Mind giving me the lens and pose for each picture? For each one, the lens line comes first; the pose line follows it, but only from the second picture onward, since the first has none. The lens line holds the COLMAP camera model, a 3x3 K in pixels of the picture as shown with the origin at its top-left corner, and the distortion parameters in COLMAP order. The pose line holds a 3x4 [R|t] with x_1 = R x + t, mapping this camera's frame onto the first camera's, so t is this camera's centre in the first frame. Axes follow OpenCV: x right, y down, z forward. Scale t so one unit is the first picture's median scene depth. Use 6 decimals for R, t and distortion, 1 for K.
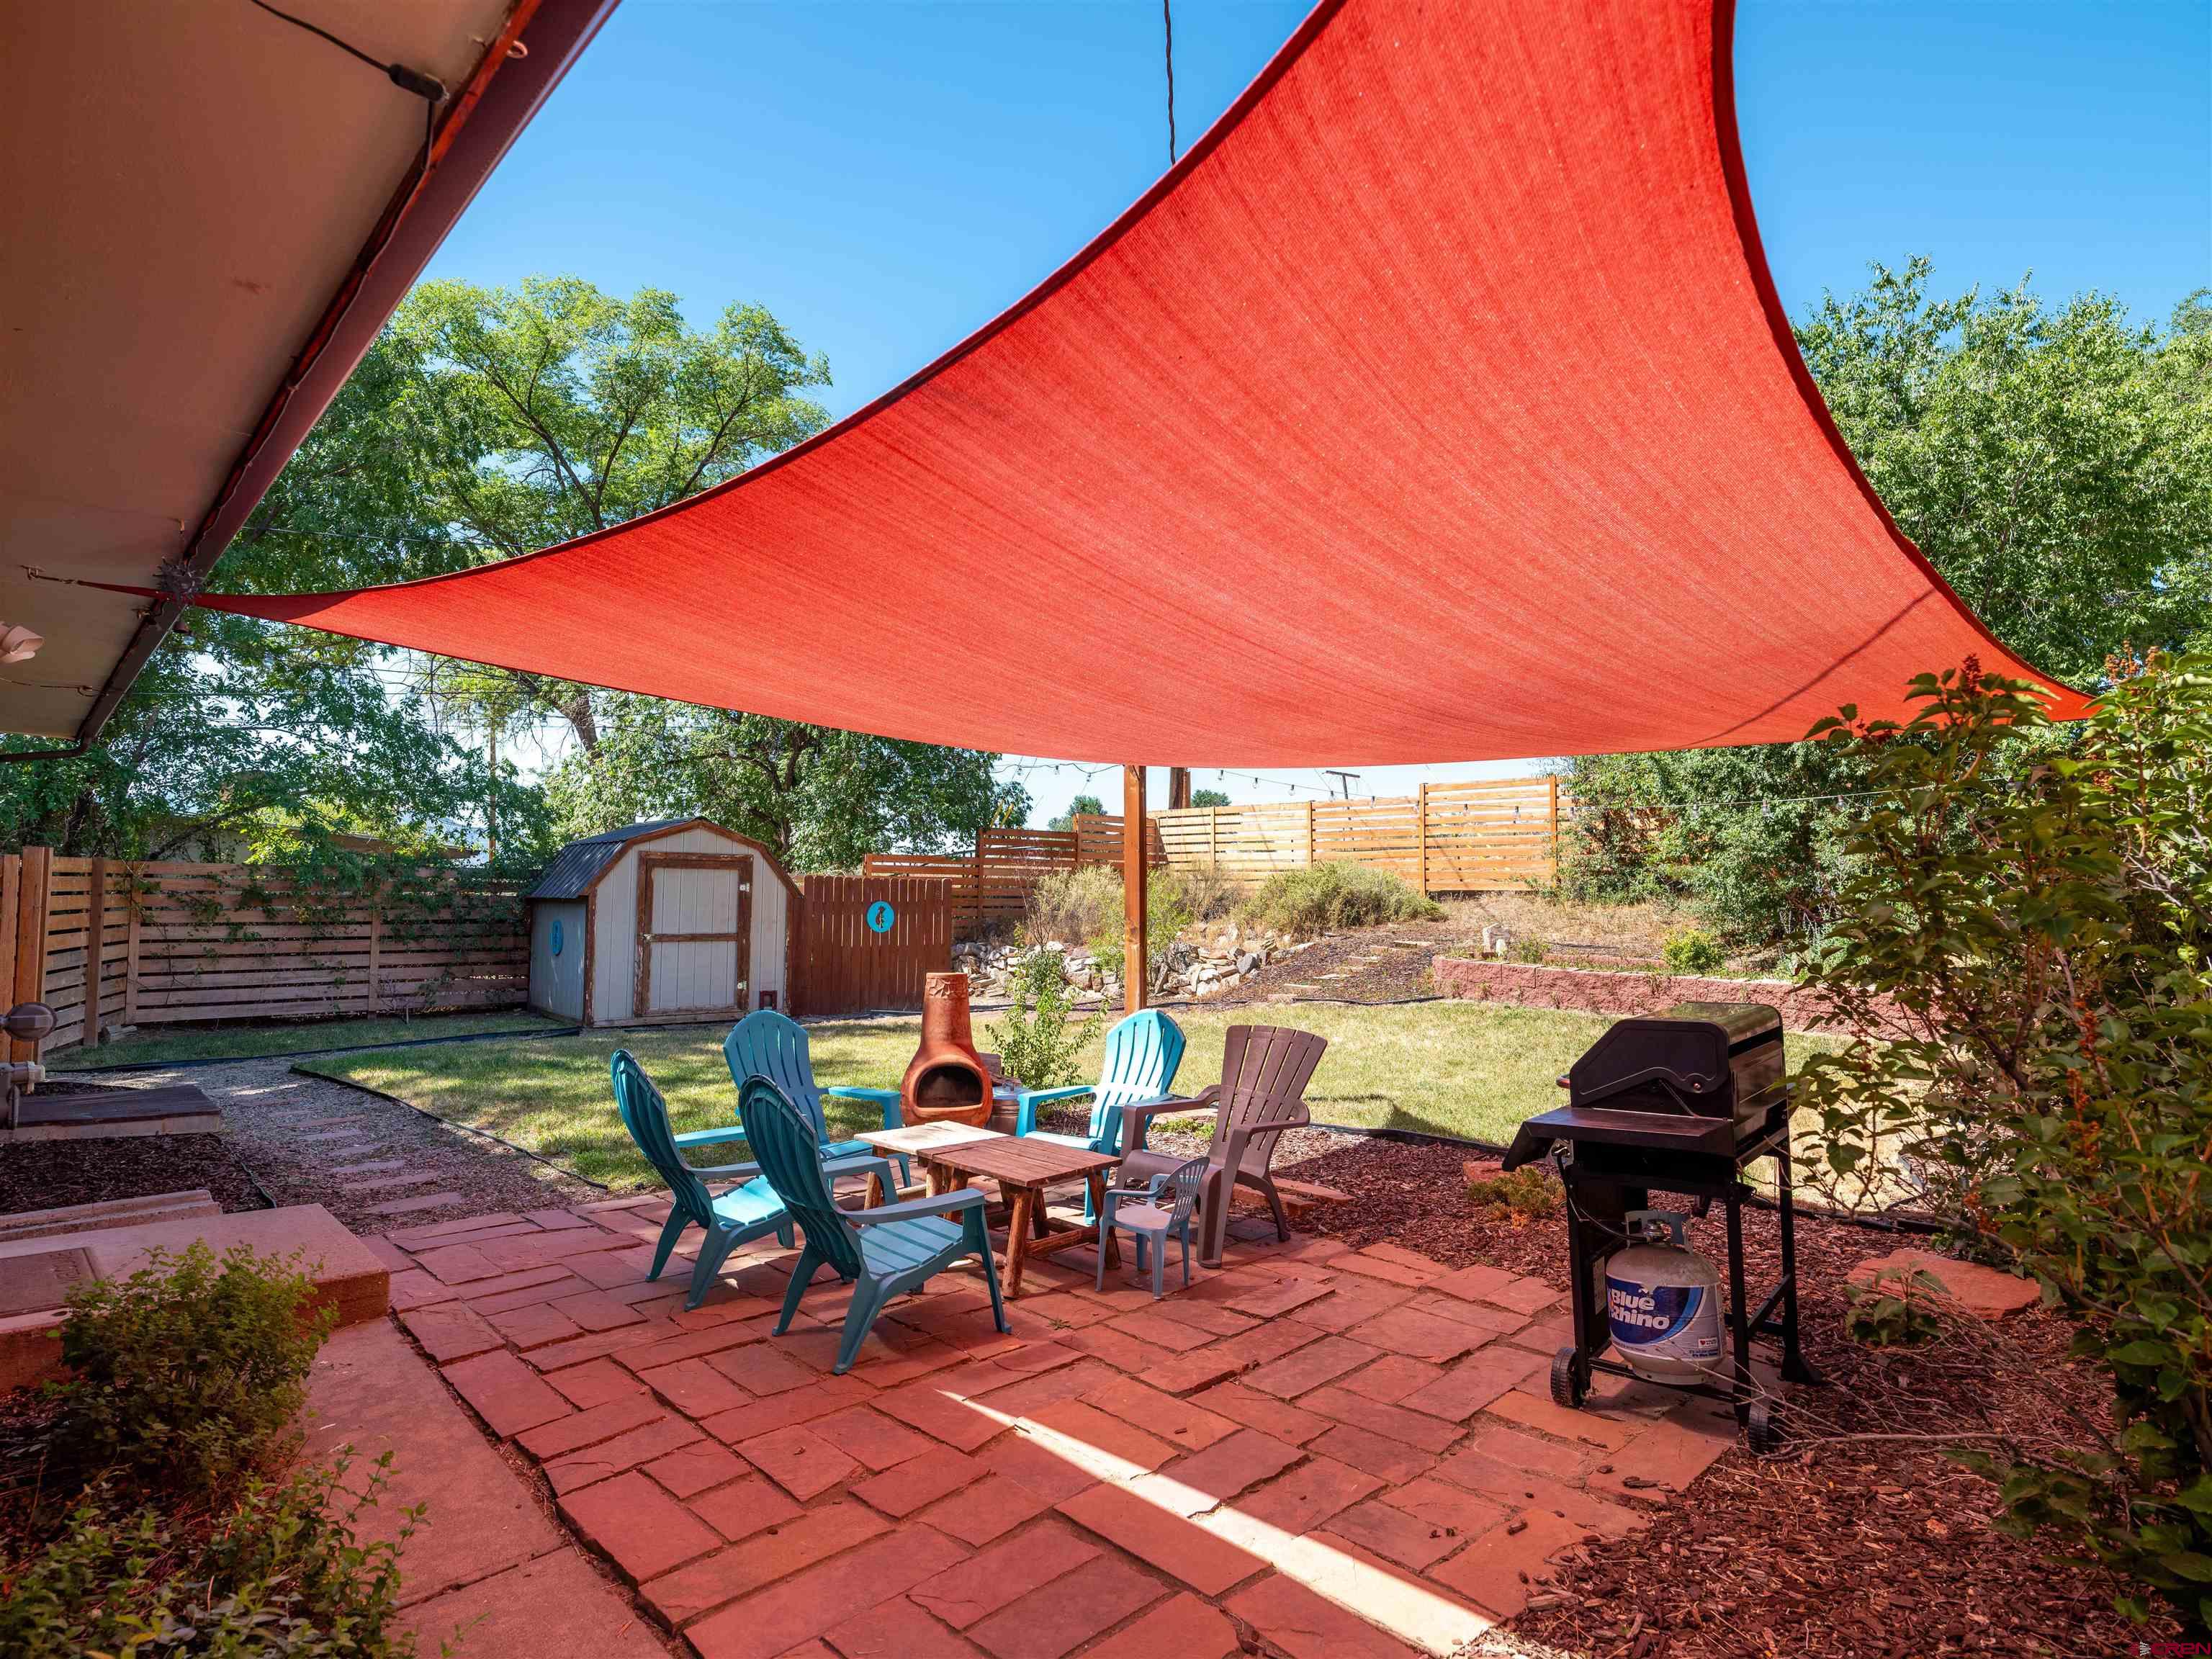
lens RADIAL K [[1203.8, 0, 1089.6], [0, 1203.8, 828.5], [0, 0, 1]] dist [0.002003, 0.001573]
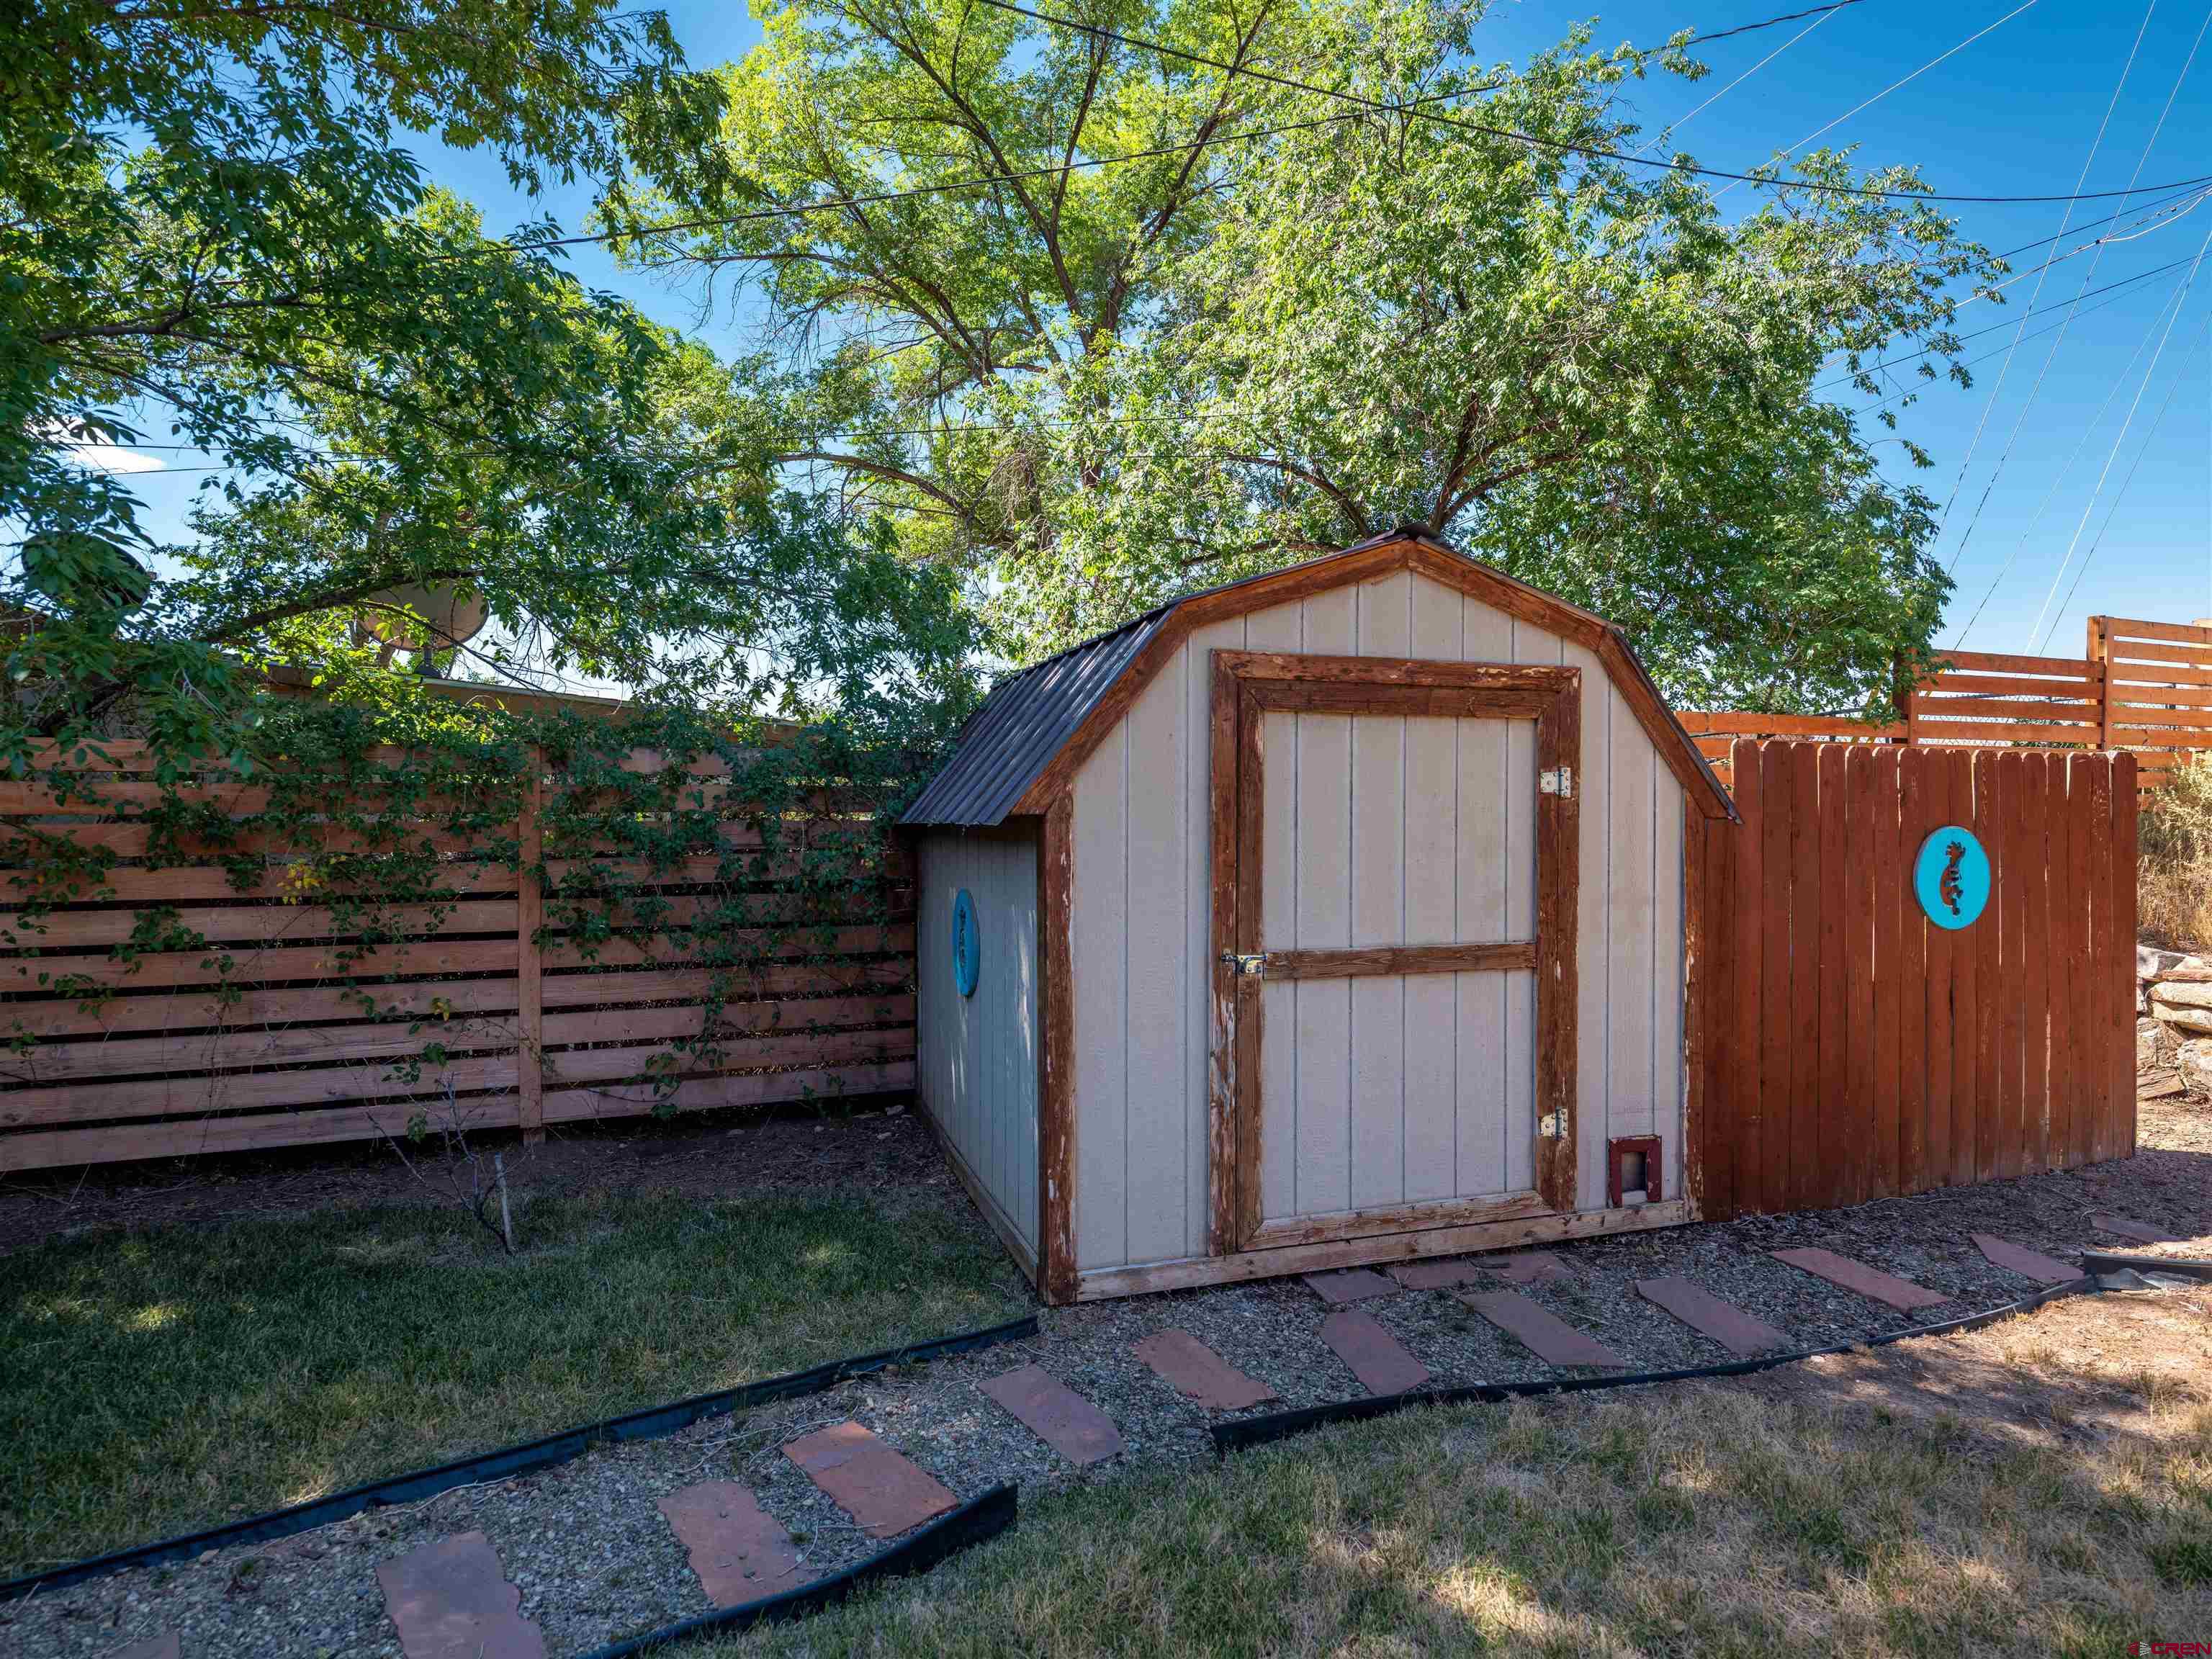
lens RADIAL K [[1203.8, 0, 1089.6], [0, 1203.8, 828.5], [0, 0, 1]] dist [0.002003, 0.001573]
pose [[0.930127, -0.006516, -0.367179, -0.293223], [0.030205, 0.997812, 0.058810, 0.041234], [0.365993, -0.065791, 0.928289, 0.717449]]
